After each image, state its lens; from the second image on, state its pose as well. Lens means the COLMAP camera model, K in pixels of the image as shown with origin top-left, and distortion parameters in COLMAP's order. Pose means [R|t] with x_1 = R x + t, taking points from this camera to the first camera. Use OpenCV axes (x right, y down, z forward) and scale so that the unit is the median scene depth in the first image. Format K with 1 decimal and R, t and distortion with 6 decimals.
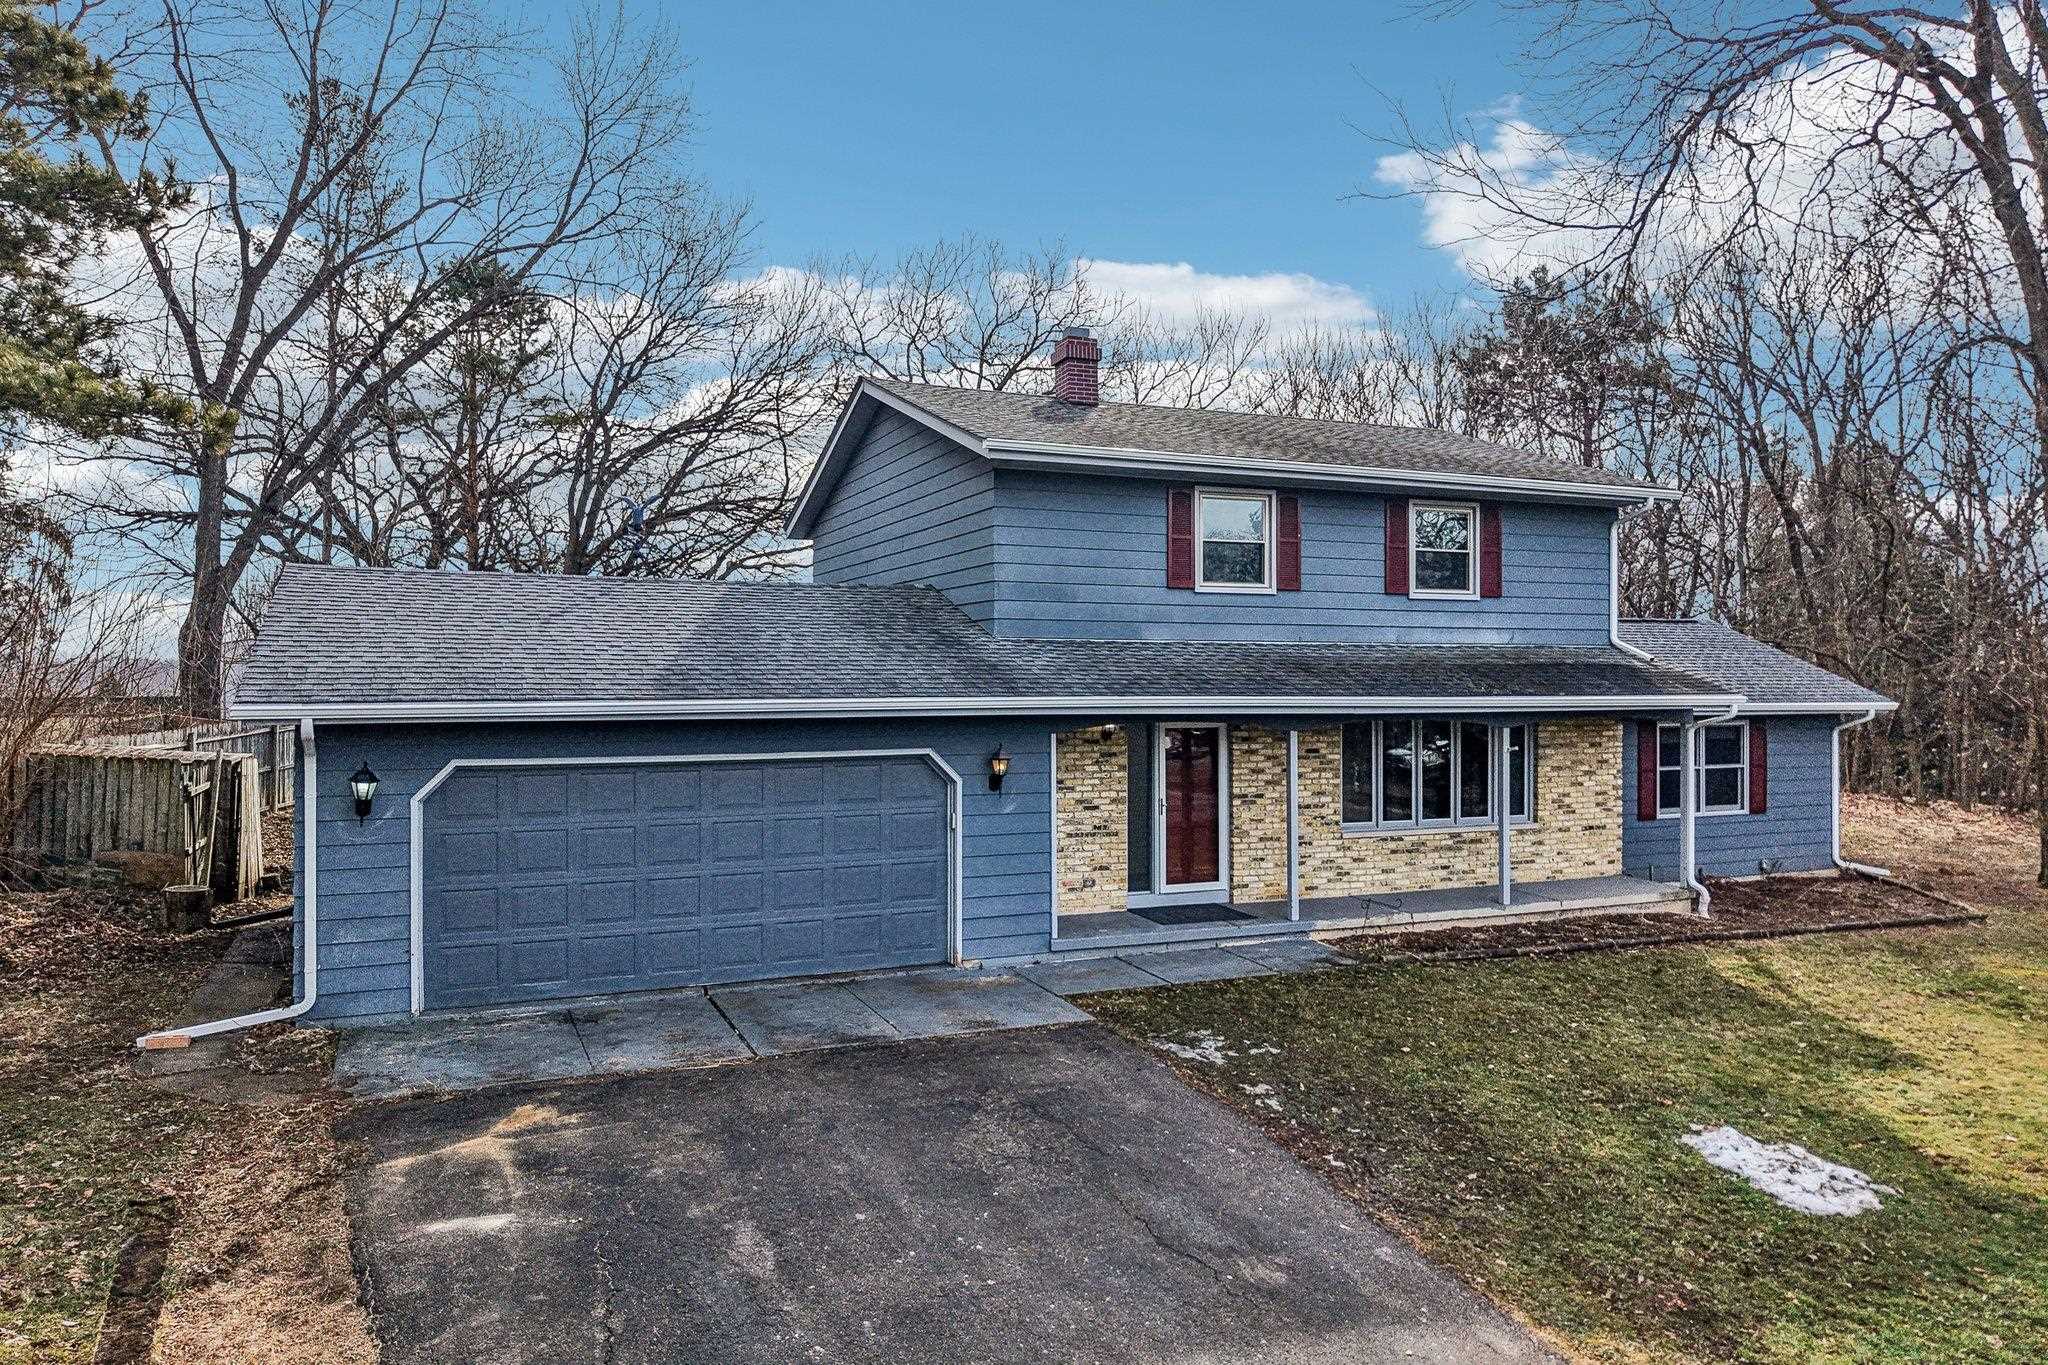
lens RADIAL K [[1412.9, 0, 1000.7], [0, 1412.9, 668.7], [0, 0, 1]] dist [-0.014647, -0.003313]
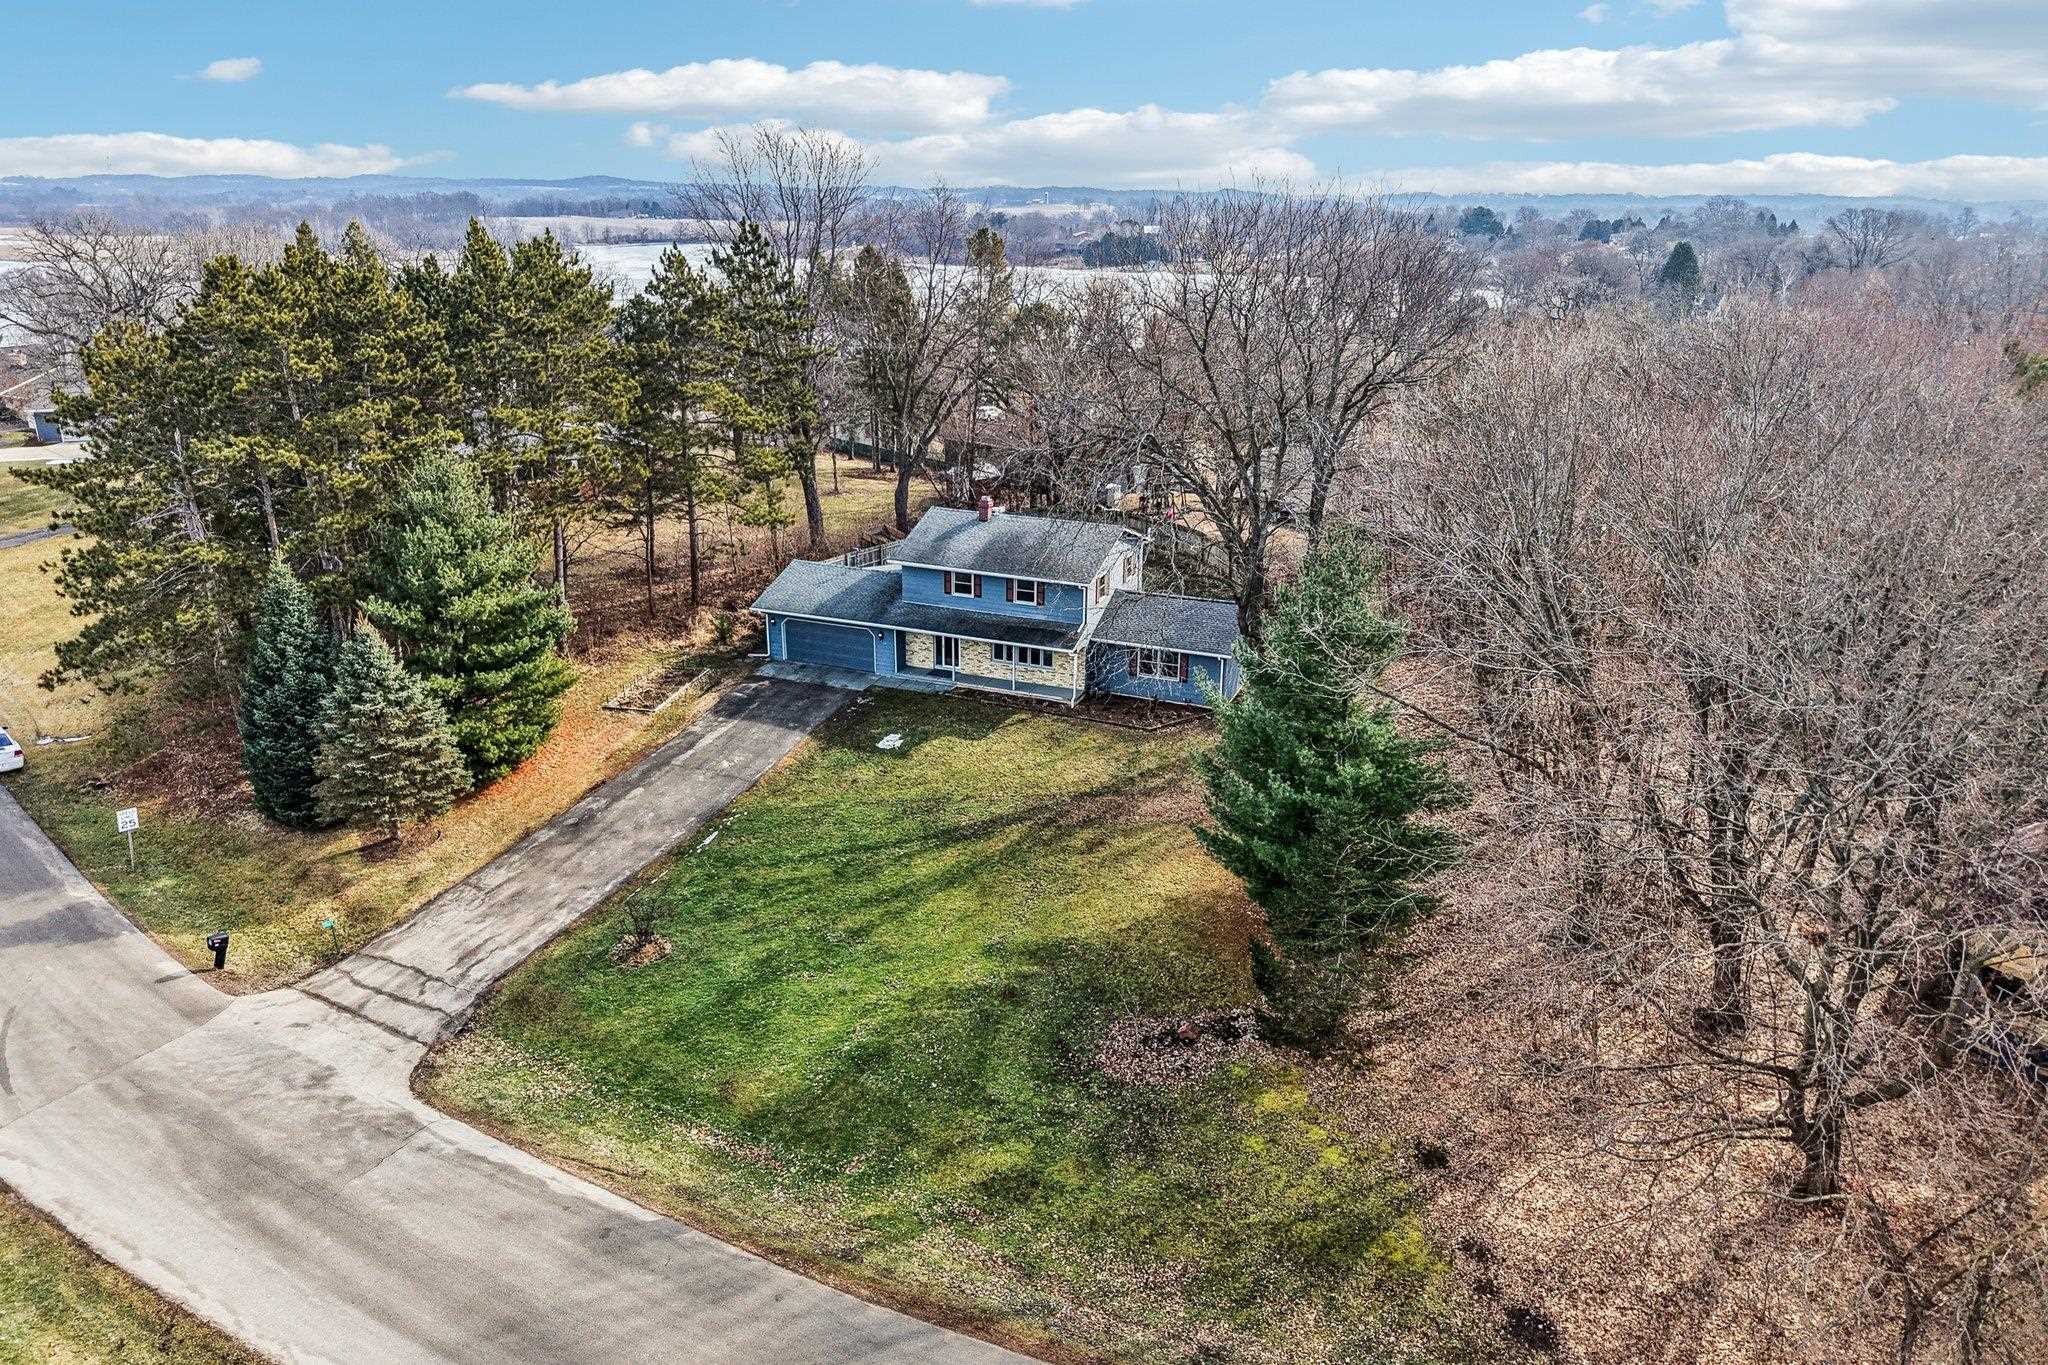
lens RADIAL K [[1379.0, 0, 1022.6], [0, 1379.0, 660.7], [0, 0, 1]] dist [0.000289, -0.000837]
pose [[0.707154, 0.226264, -0.669878, 2.769292], [-0.005481, 0.949141, 0.314805, -1.045579], [0.707038, -0.218944, 0.672429, -1.417828]]
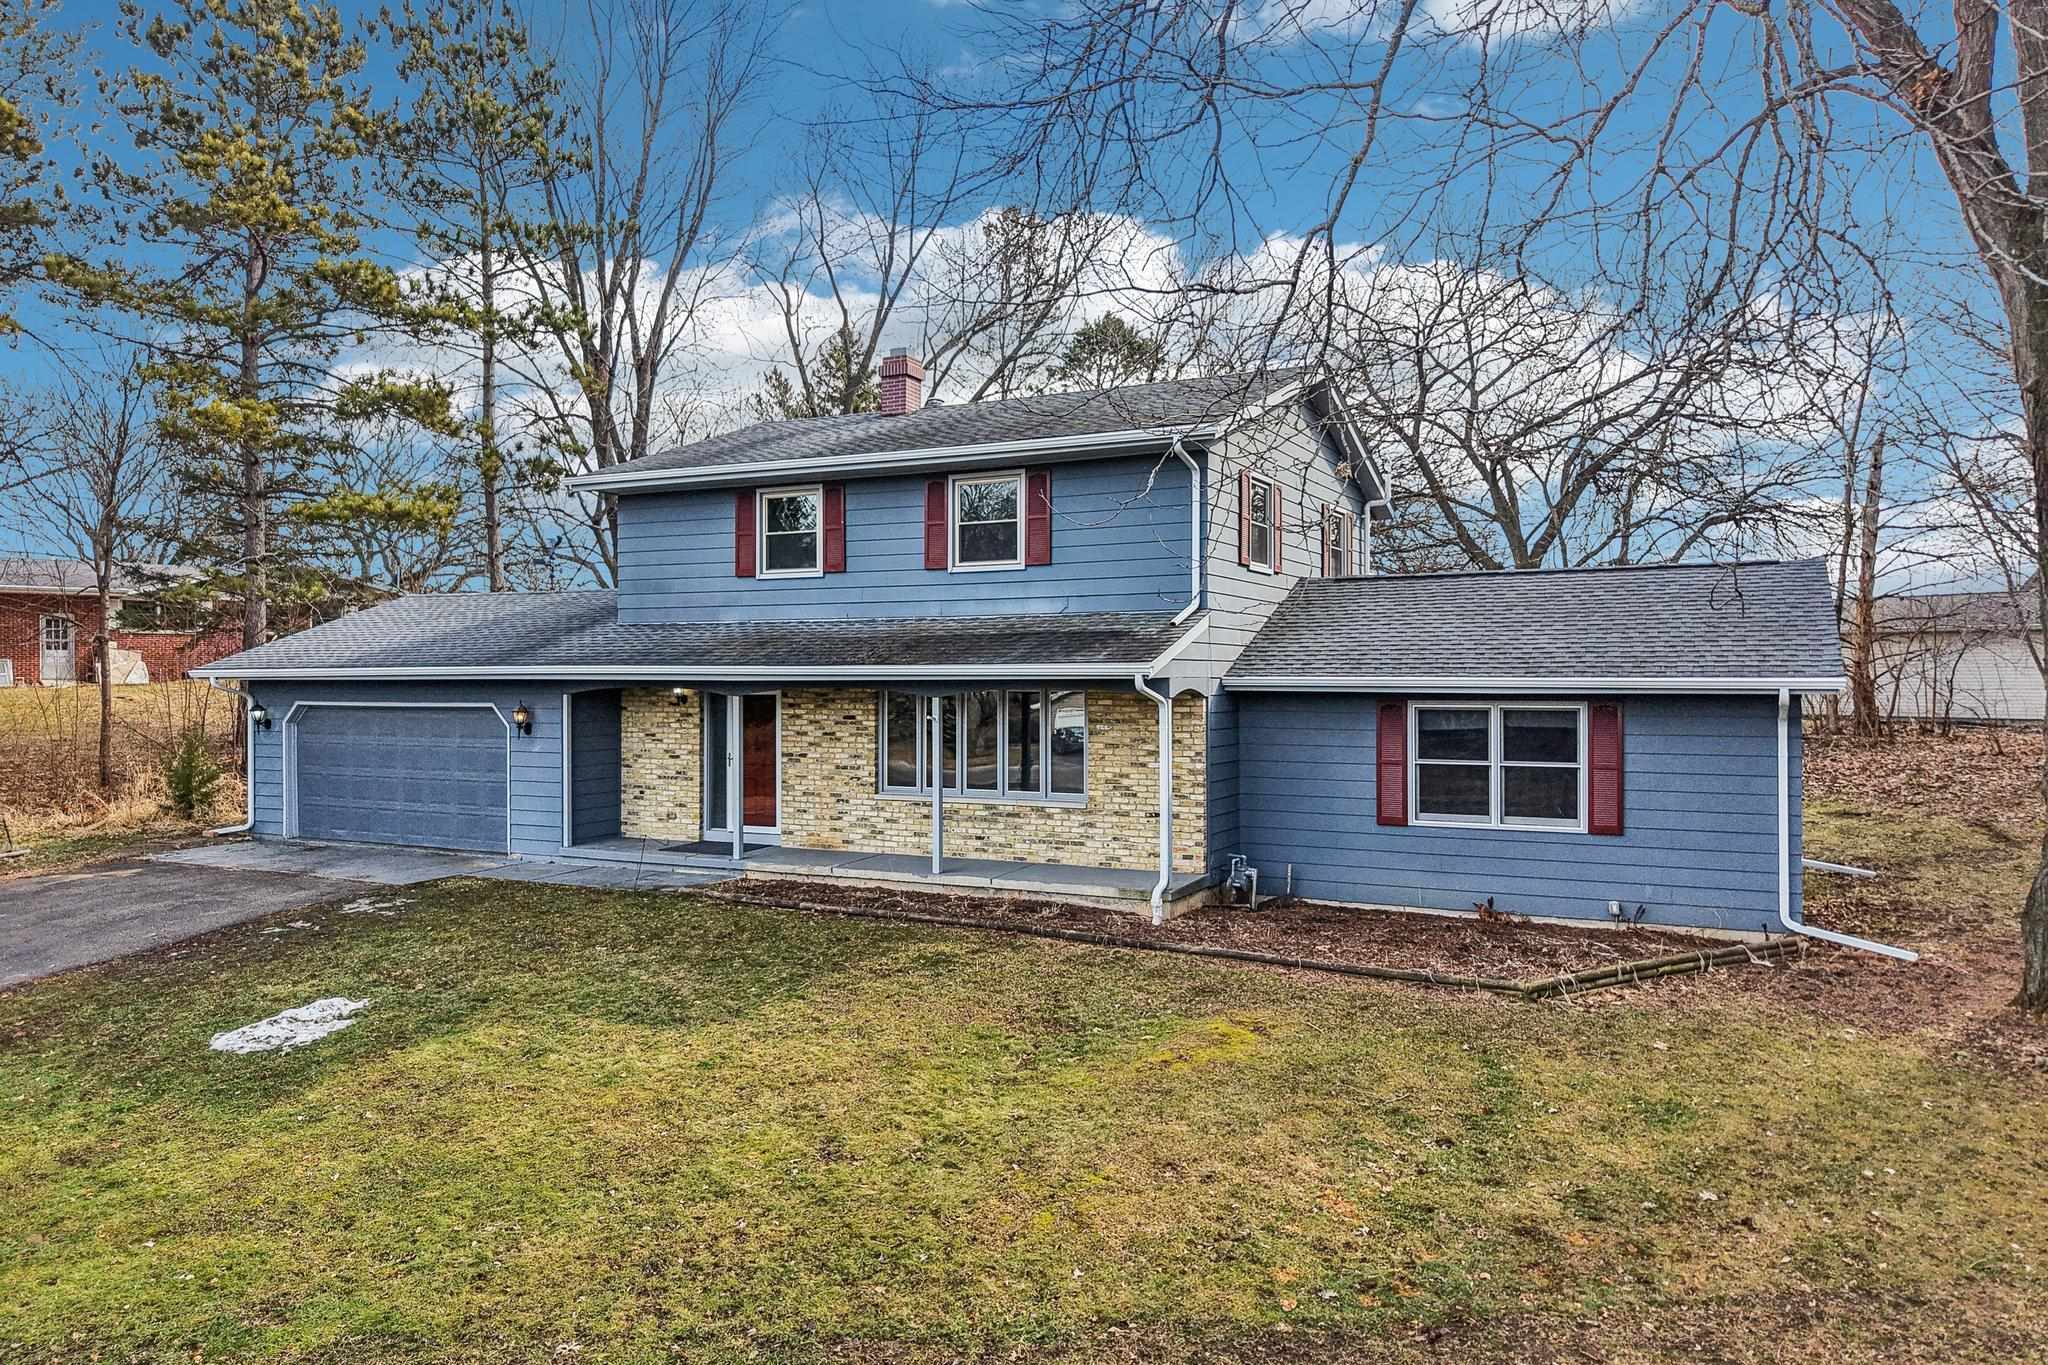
lens RADIAL K [[1437.8, 0, 1024.0], [0, 1437.8, 682.5], [0, 0, 1]] dist [0.009924, -0.008484]
pose [[0.640383, -0.001691, -0.768053, 1.158504], [0.004113, 0.999991, 0.001227, 0.030142], [0.768044, -0.003944, 0.640385, 0.384095]]
